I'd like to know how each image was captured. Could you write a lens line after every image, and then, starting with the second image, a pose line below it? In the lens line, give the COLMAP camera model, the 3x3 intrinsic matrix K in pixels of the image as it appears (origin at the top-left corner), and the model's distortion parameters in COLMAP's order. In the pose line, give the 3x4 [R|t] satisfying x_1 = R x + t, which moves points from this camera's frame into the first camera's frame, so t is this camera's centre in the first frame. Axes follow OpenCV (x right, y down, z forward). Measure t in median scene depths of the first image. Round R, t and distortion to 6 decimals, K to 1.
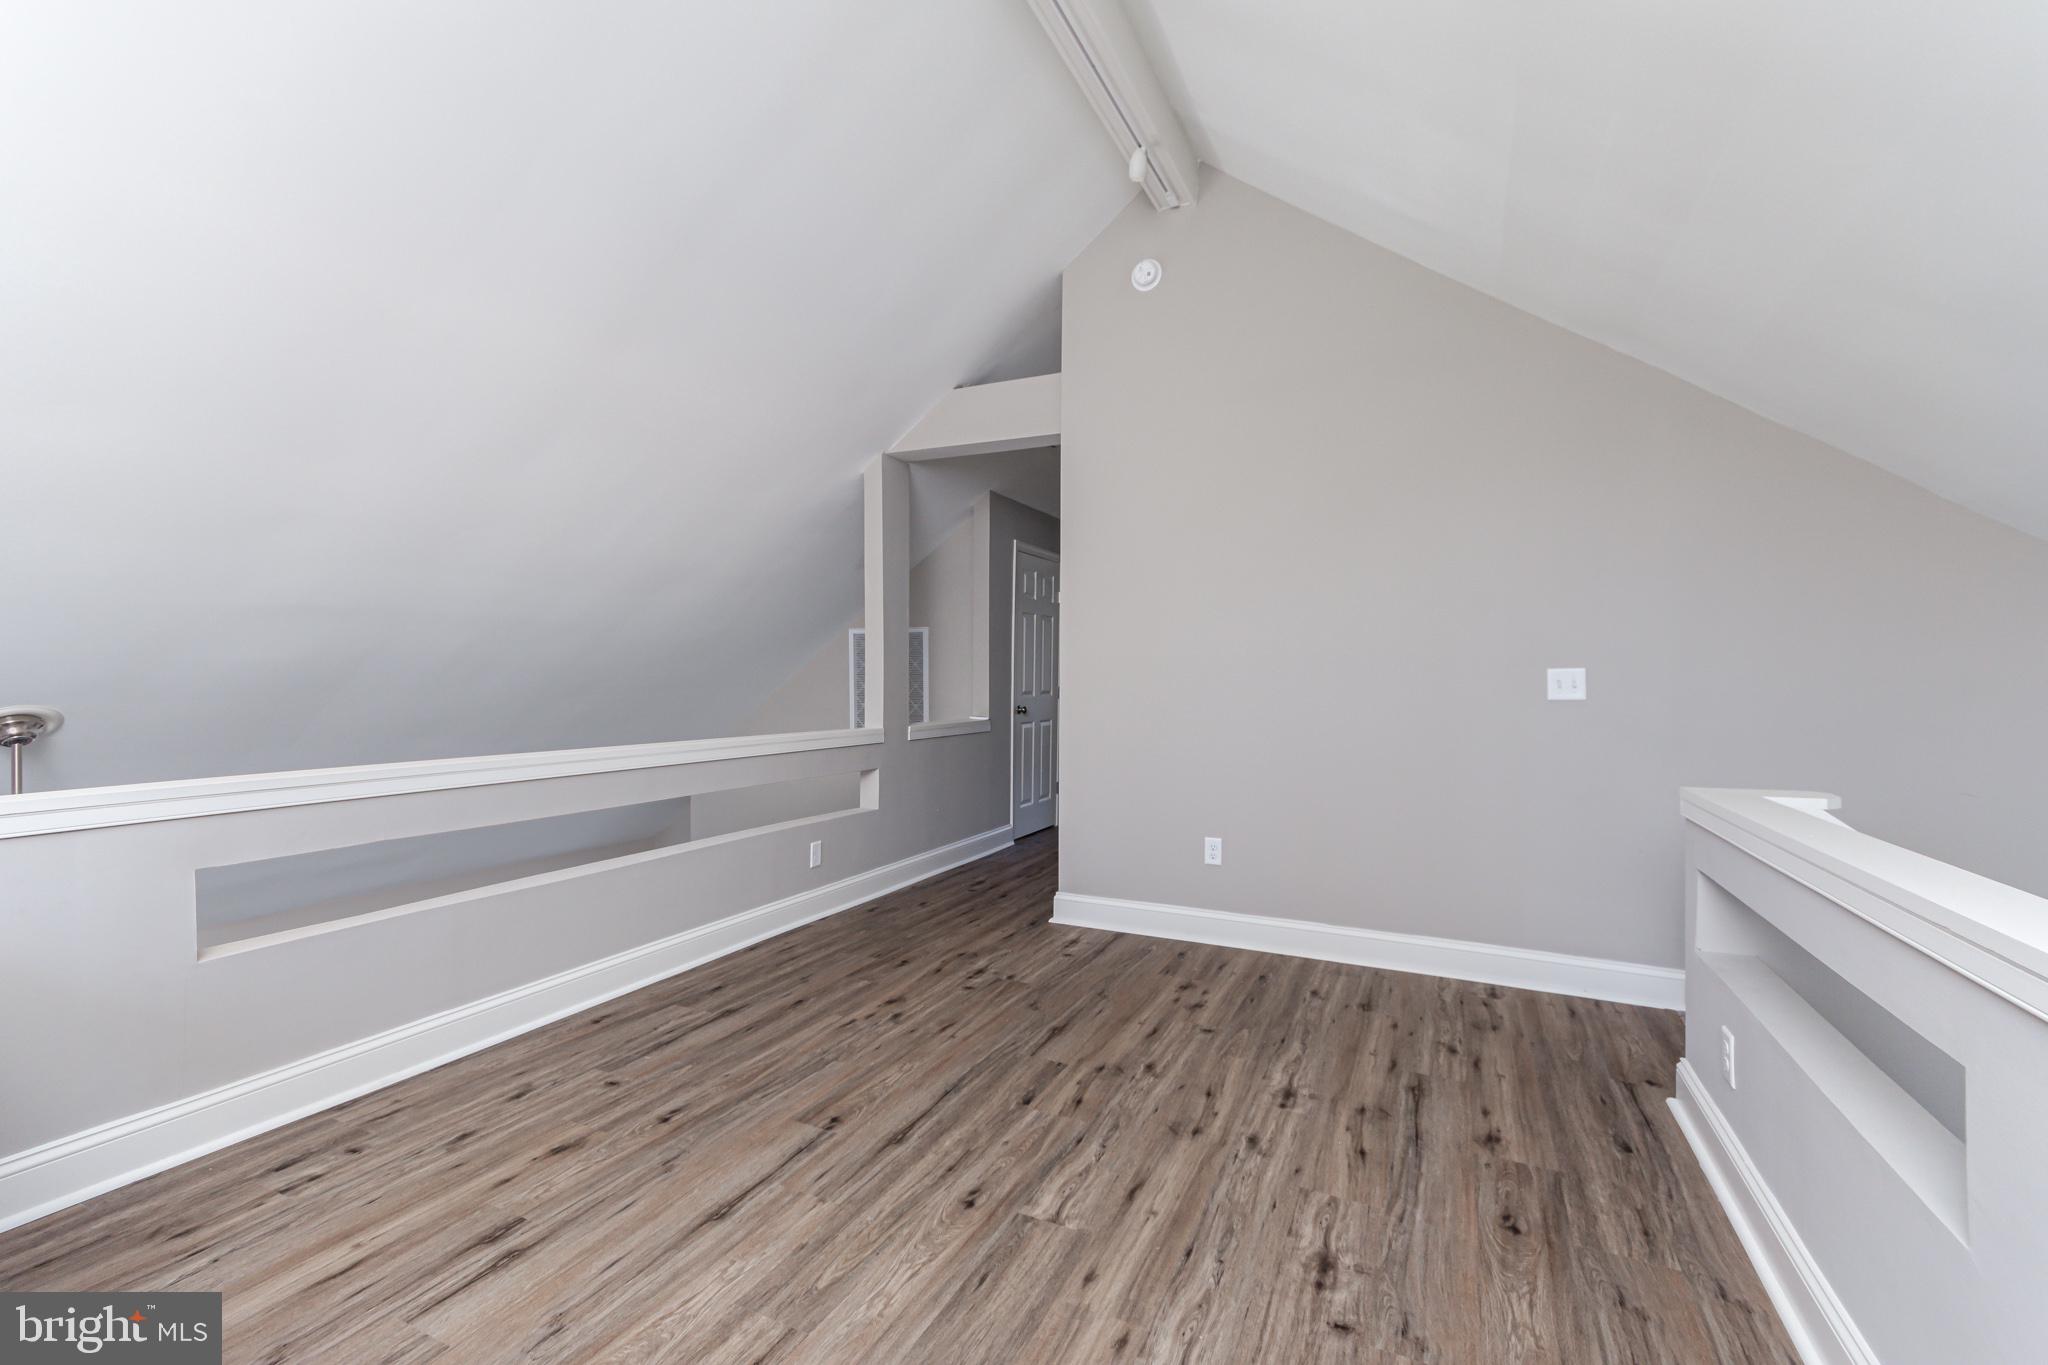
lens RADIAL K [[886.9, 0, 1015.6], [0, 886.9, 675.7], [0, 0, 1]] dist [0.011589, 0.000426]
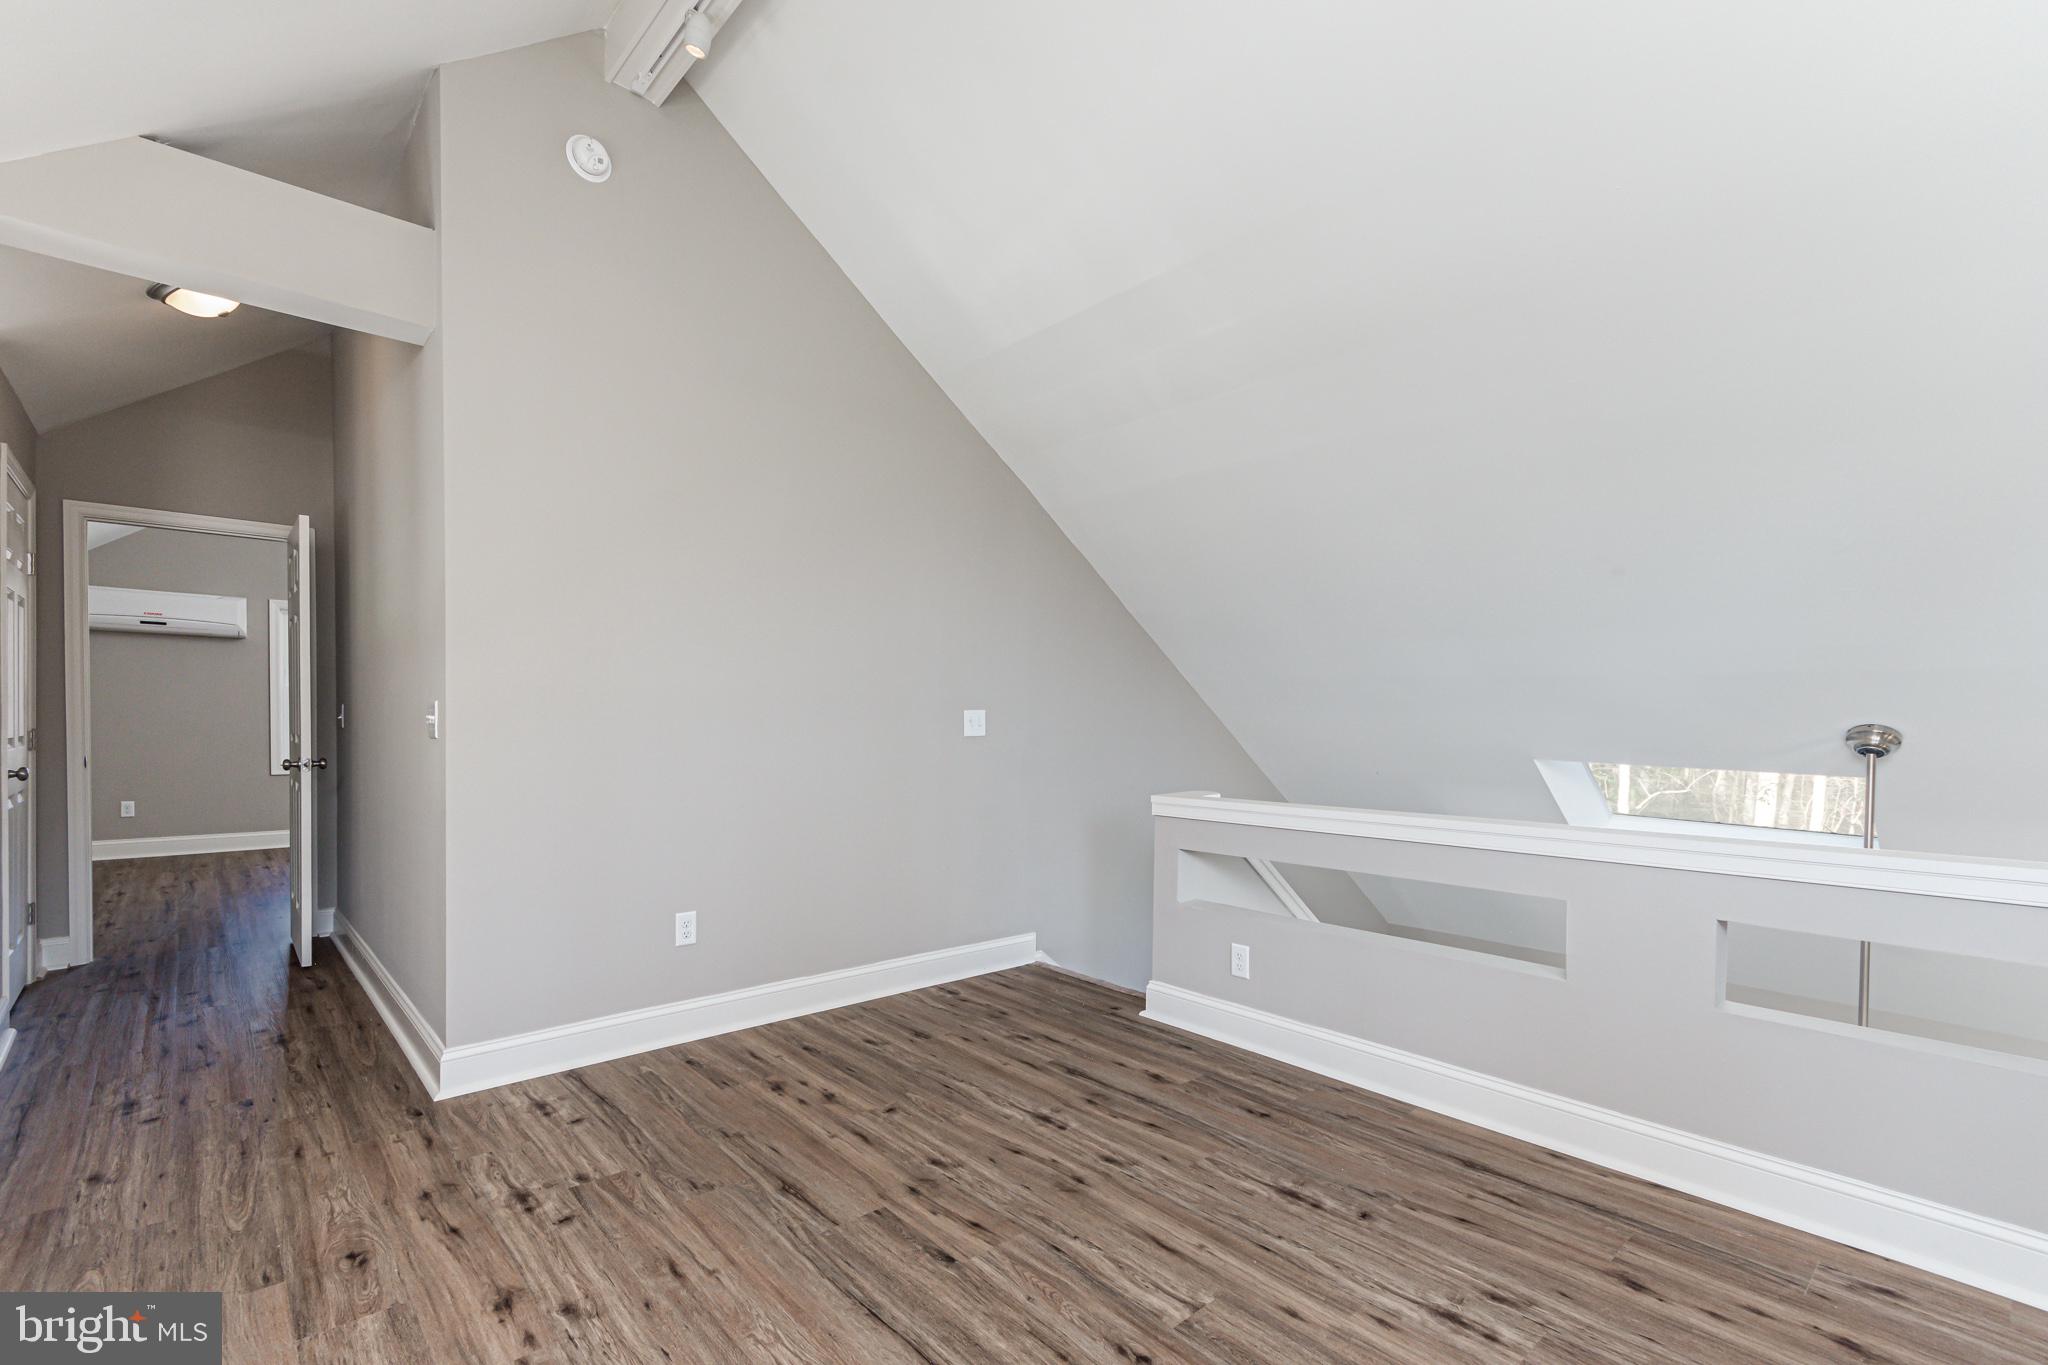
lens RADIAL K [[913.4, 0, 1022.9], [0, 913.4, 740.7], [0, 0, 1]] dist [0.009698, 0.000531]
pose [[0.380026, -0.023584, 0.924675, -0.668127], [-0.007316, 0.999567, 0.028501, -0.002511], [-0.924947, -0.017596, 0.379689, 0.609623]]
